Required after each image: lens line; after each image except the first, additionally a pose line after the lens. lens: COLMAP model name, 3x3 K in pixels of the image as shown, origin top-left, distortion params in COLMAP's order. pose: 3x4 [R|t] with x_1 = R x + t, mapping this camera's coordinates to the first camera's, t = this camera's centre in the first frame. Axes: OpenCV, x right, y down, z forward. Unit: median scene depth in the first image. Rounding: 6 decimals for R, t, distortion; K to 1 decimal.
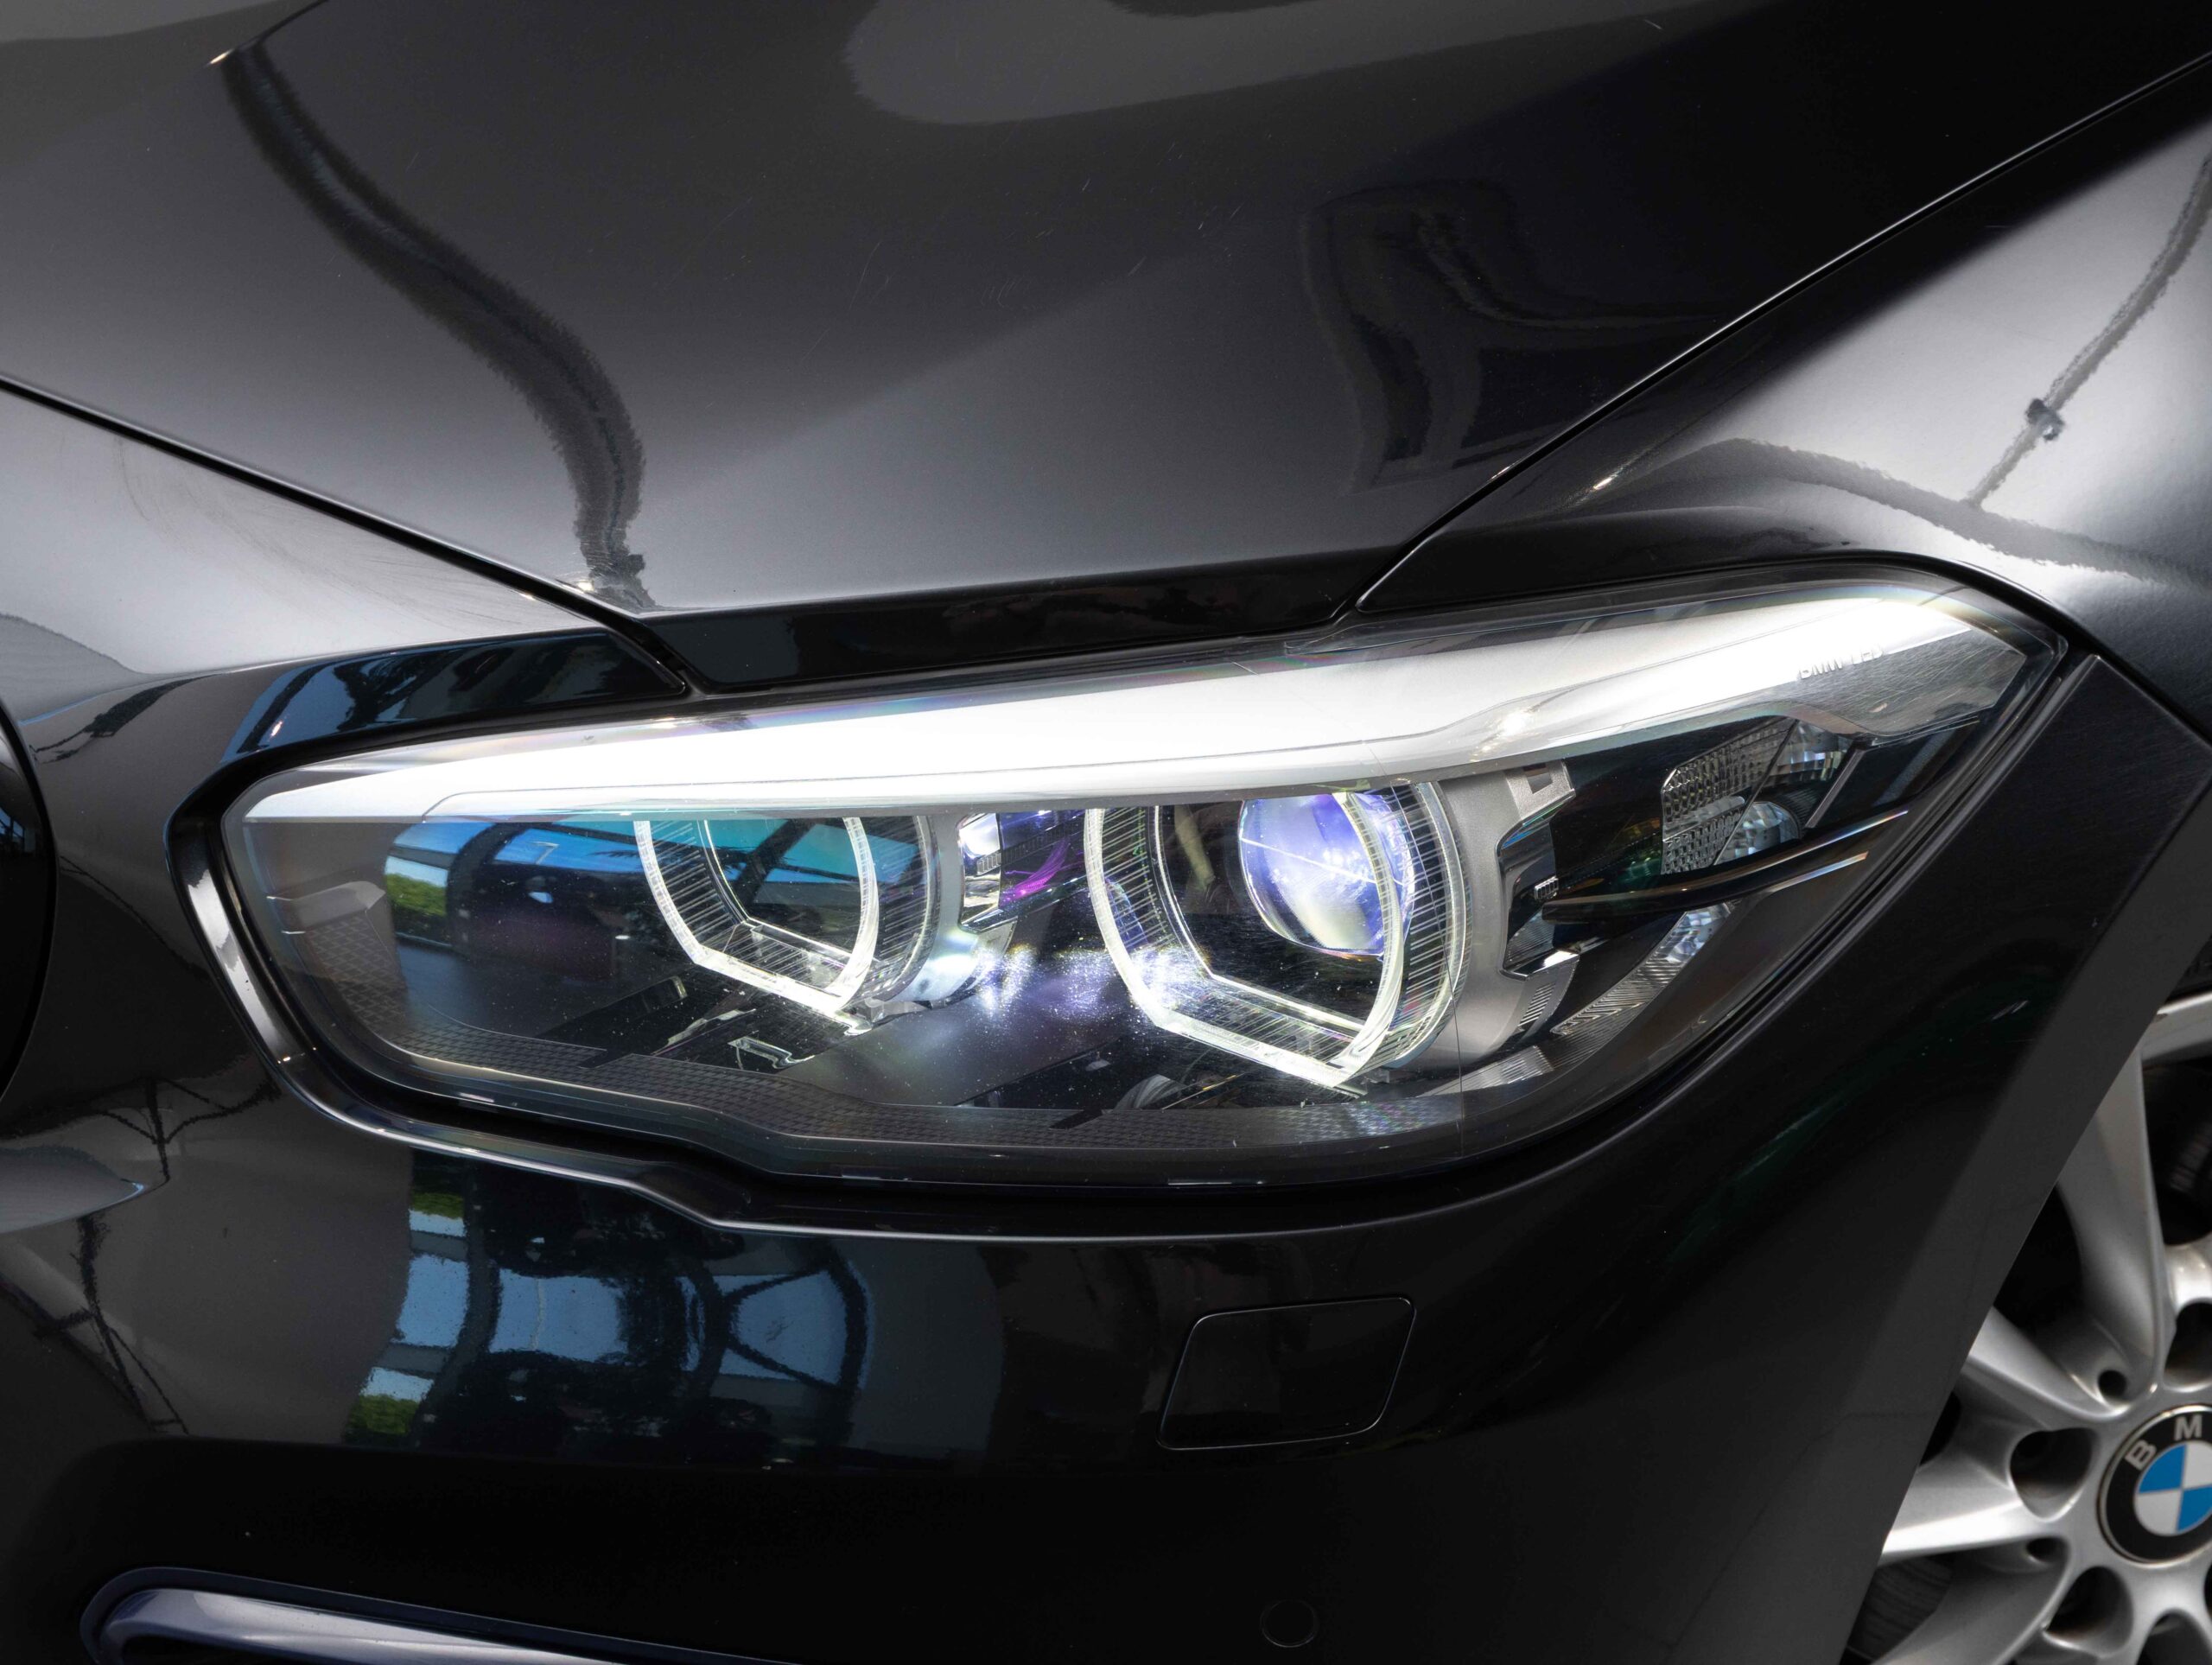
lens RADIAL K [[4361.1, 0, 1100.1], [0, 4361.1, 832.8], [0, 0, 1]] dist [-0.040066, 0.000000]
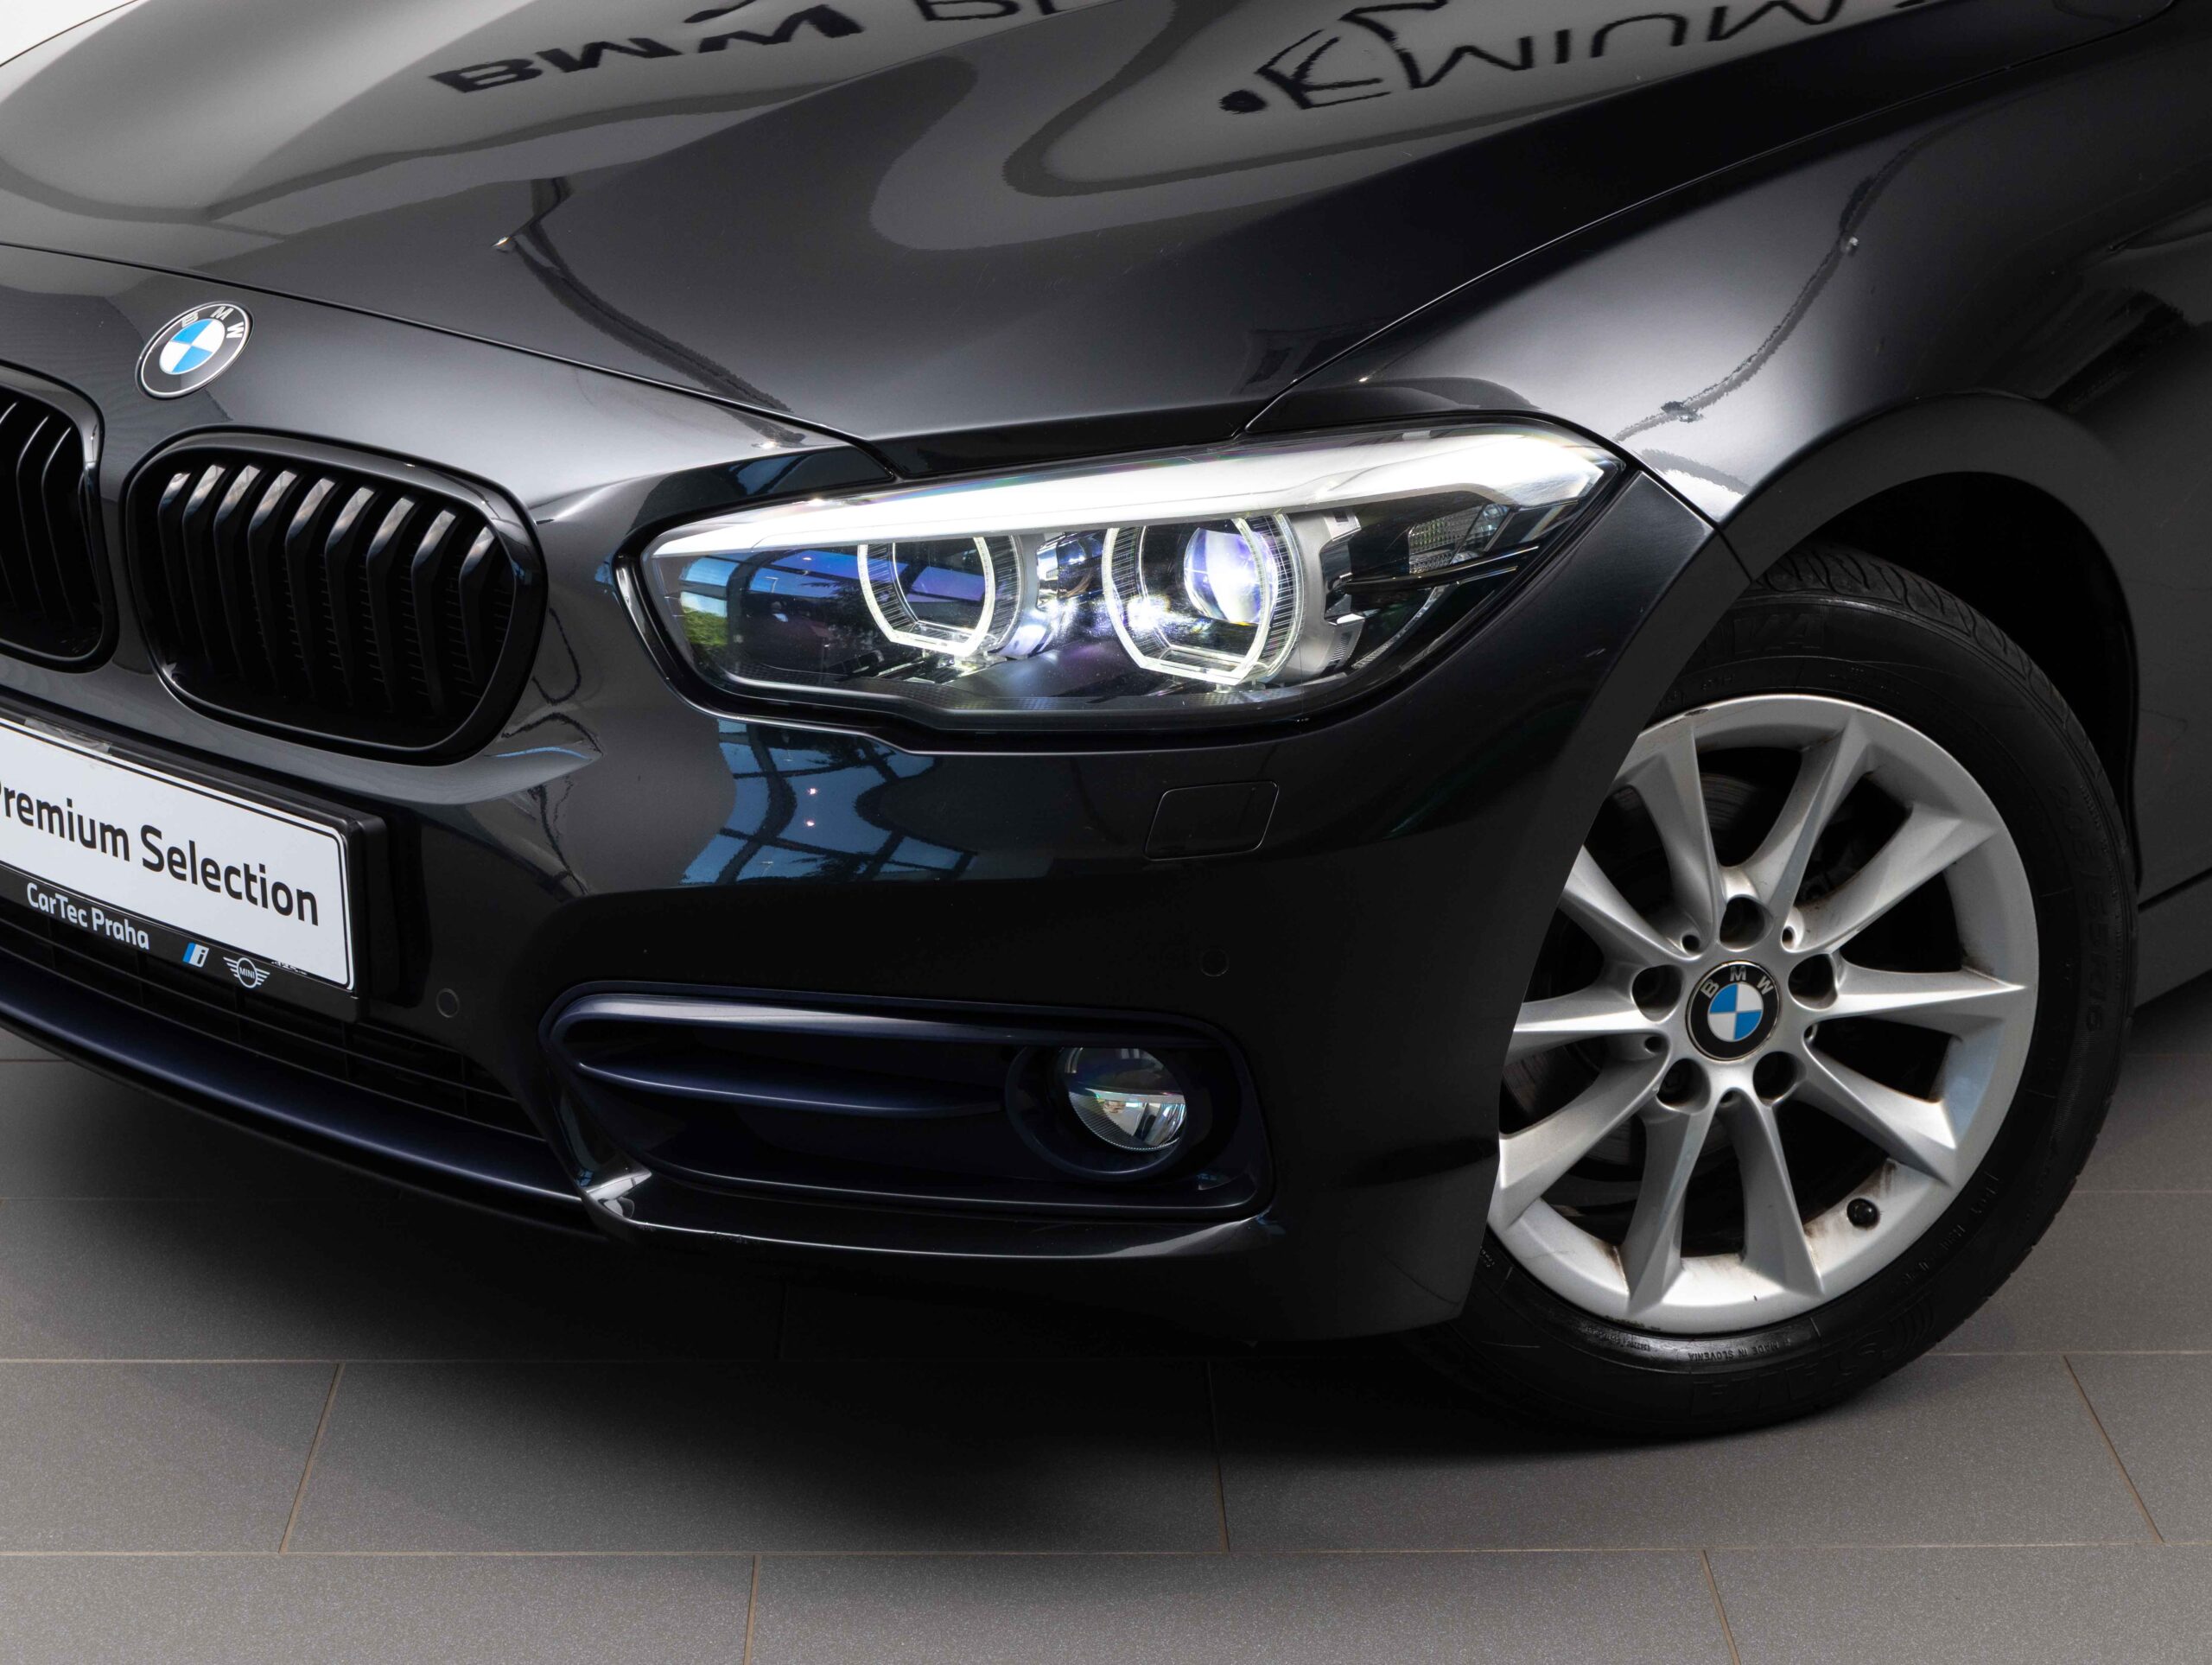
lens RADIAL K [[4361.1, 0, 1110.3], [0, 4361.1, 832.3], [0, 0, 1]] dist [-0.040066, 0.000000]
pose [[0.999897, 0.013361, 0.005275, -0.008883], [-0.012851, 0.996126, -0.086991, 0.280018], [-0.006417, 0.086915, 0.996195, -0.858157]]
